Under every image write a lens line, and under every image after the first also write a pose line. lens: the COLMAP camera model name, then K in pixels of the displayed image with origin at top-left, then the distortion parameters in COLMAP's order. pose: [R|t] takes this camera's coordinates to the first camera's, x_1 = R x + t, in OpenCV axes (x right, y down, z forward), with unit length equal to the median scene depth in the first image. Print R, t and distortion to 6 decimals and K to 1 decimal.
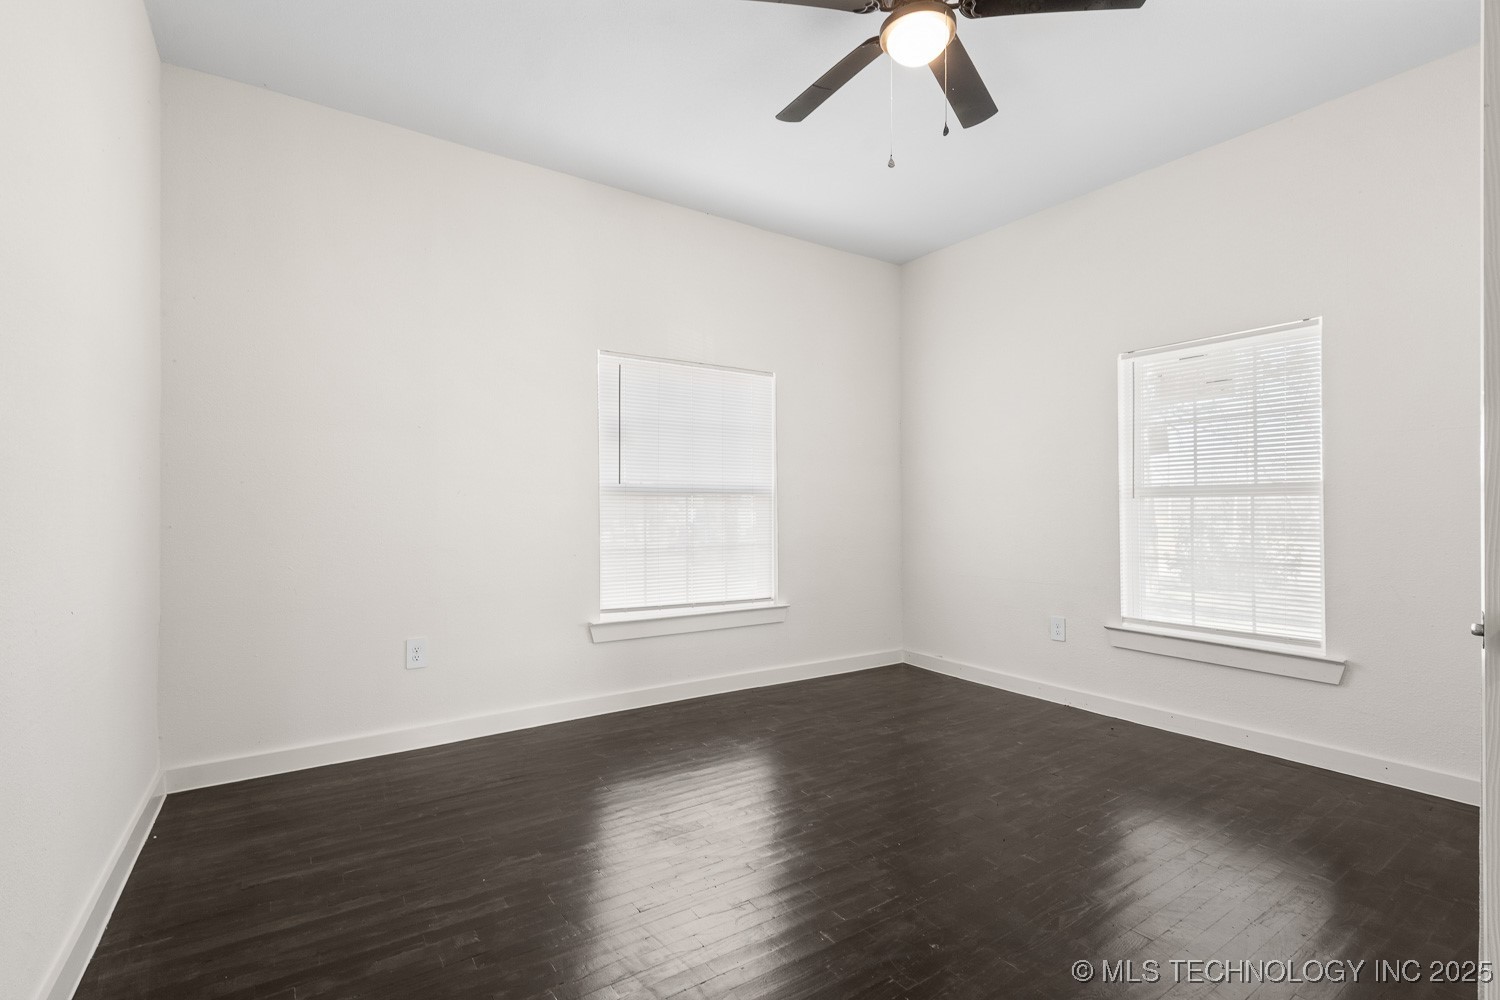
lens RADIAL K [[692.9, 0, 748.9], [0, 692.9, 496.0], [0, 0, 1]] dist [0.001116, 0.000420]
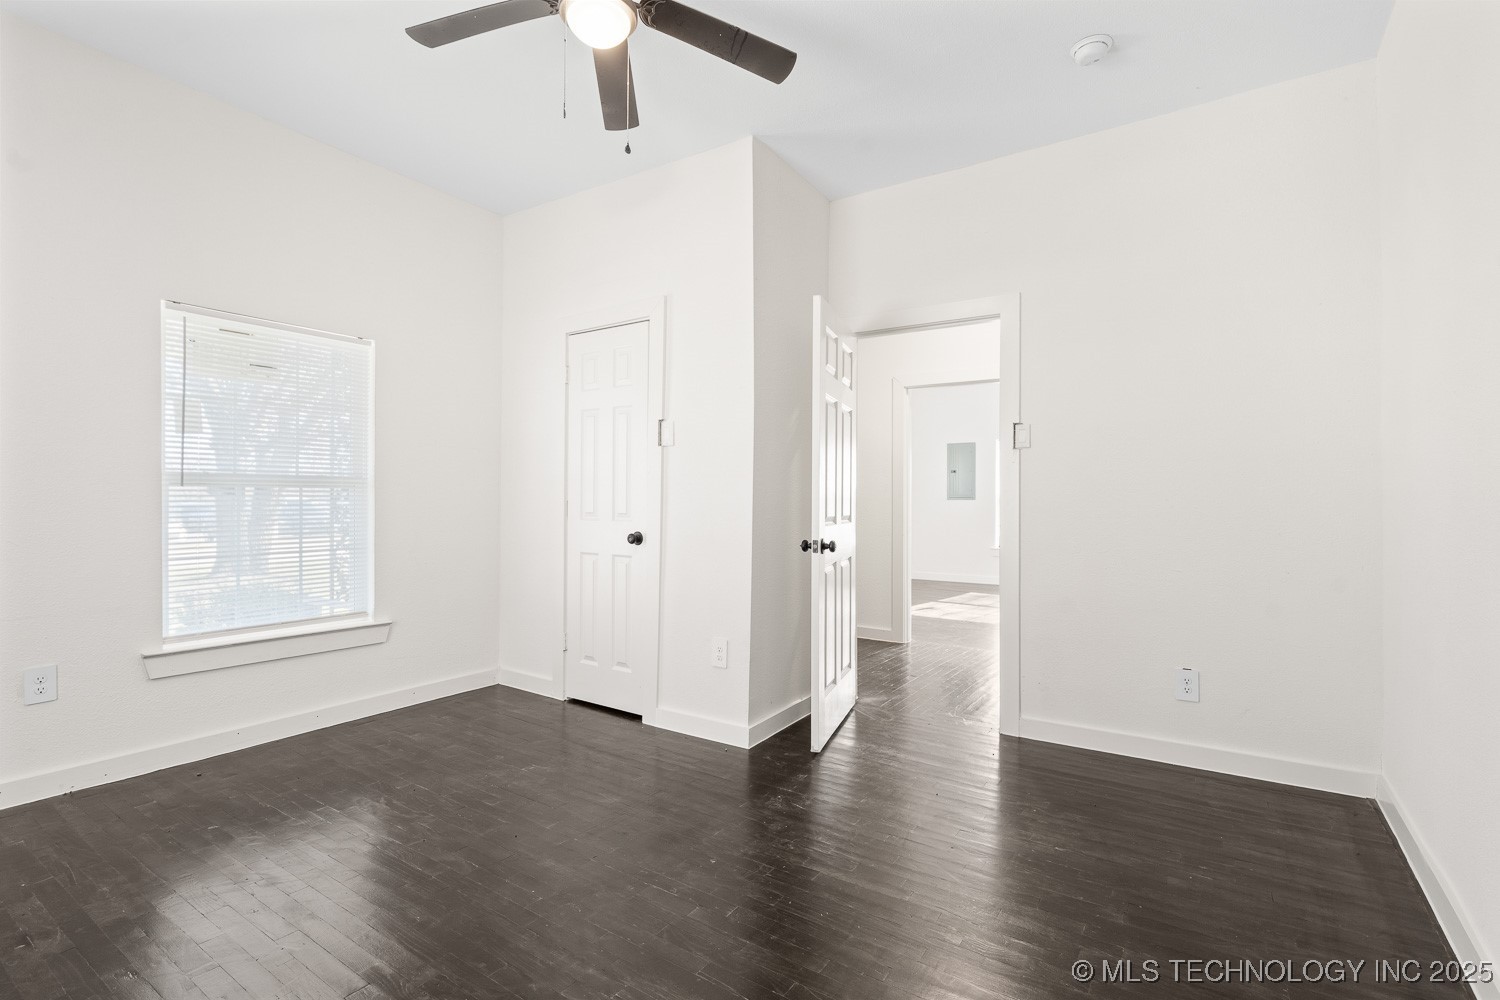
lens RADIAL K [[692.9, 0, 748.9], [0, 692.9, 496.0], [0, 0, 1]] dist [0.001116, 0.000420]
pose [[-0.378654, 0.009648, 0.925488, -0.494992], [-0.018408, 0.999669, -0.017952, 0.019776], [-0.925355, -0.023834, -0.378351, 0.788392]]
